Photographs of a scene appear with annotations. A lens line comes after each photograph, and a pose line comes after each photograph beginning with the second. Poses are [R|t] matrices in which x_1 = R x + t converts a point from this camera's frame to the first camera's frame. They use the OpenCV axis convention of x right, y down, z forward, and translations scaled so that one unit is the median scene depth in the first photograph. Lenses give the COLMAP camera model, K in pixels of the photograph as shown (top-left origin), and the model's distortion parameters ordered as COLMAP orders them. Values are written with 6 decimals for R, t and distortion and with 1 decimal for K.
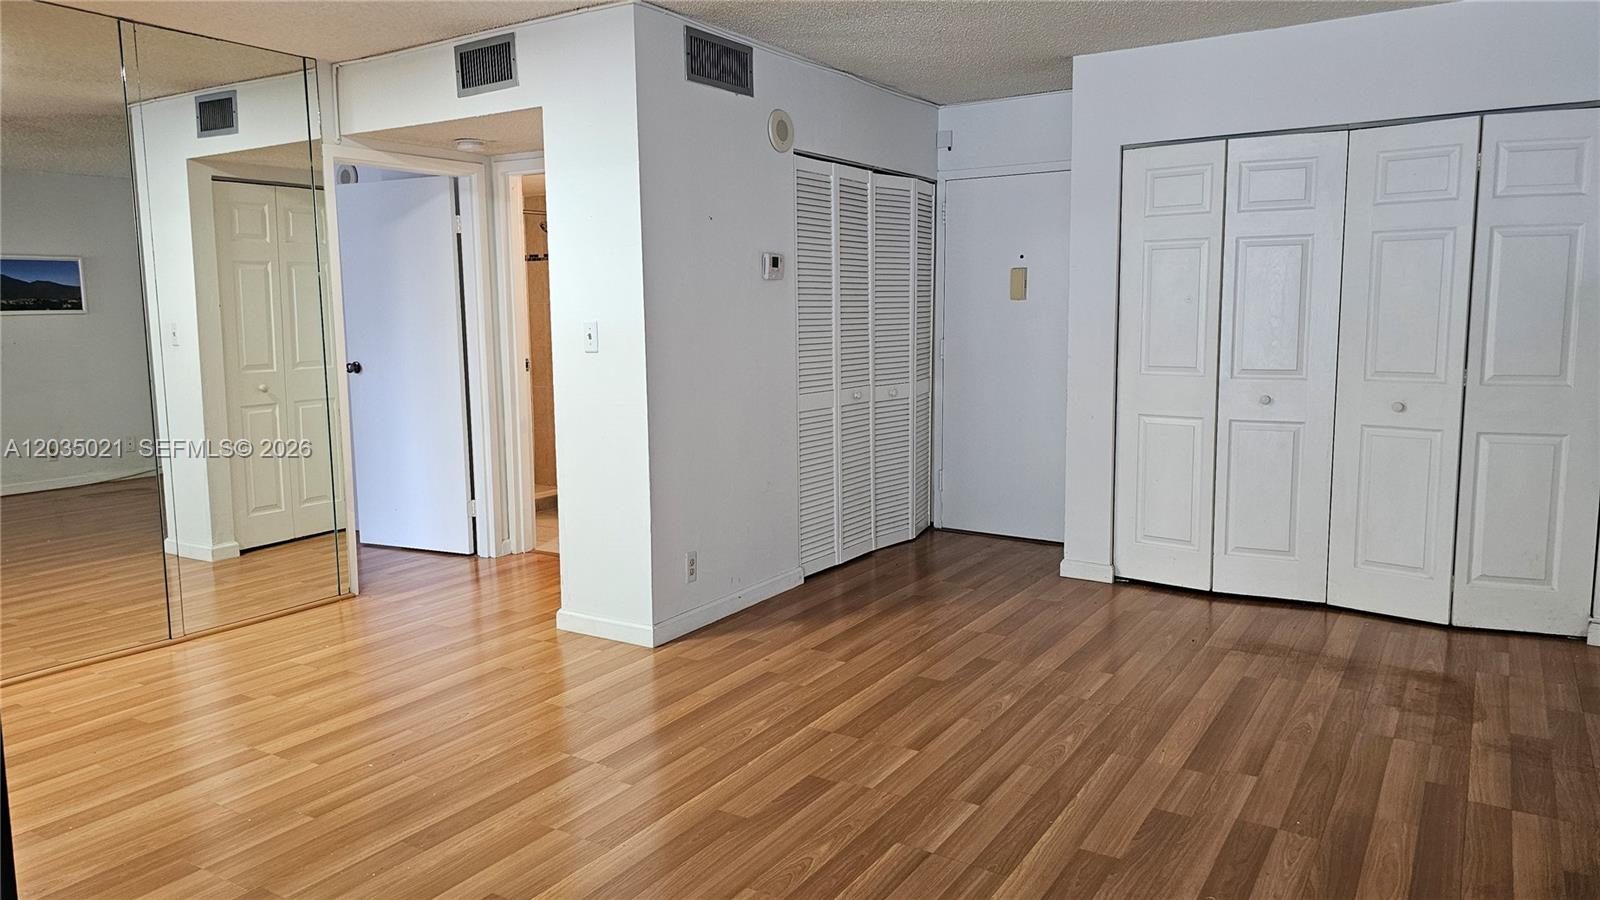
lens RADIAL K [[1078.7, 0, 791.1], [0, 1078.7, 429.0], [0, 0, 1]] dist [0.062231, -0.057931]
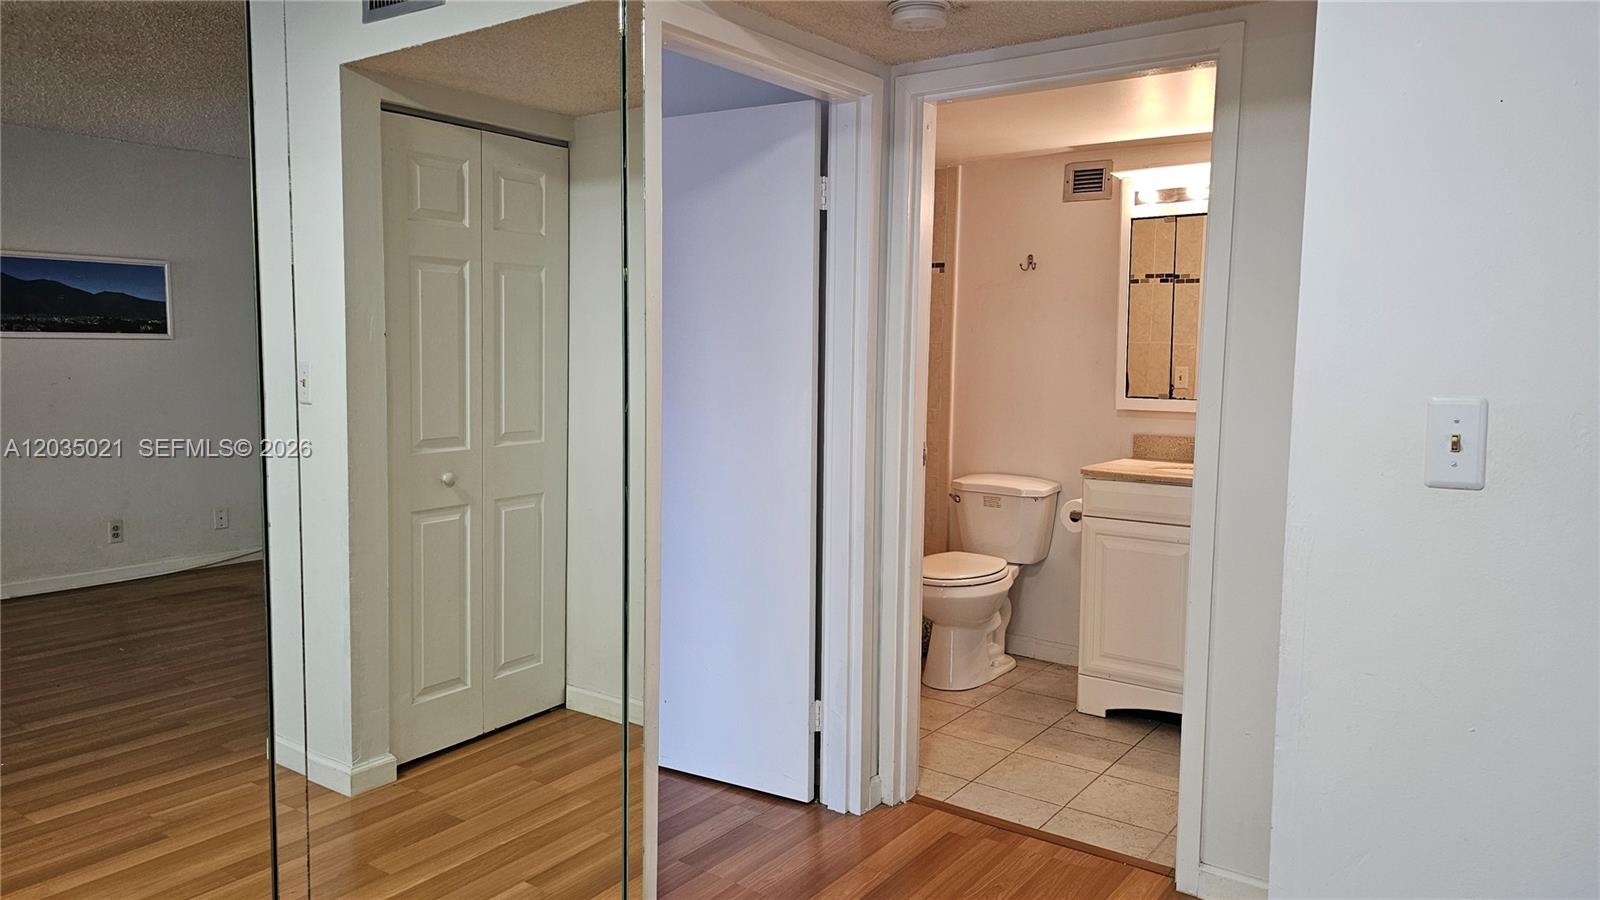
lens RADIAL K [[1078.7, 0, 804.0], [0, 1078.7, 440.7], [0, 0, 1]] dist [0.062231, -0.057931]
pose [[0.997709, 0.030097, -0.060583, -0.312016], [-0.031566, 0.999227, -0.023431, -0.059507], [0.059831, 0.025290, 0.997888, 0.523253]]
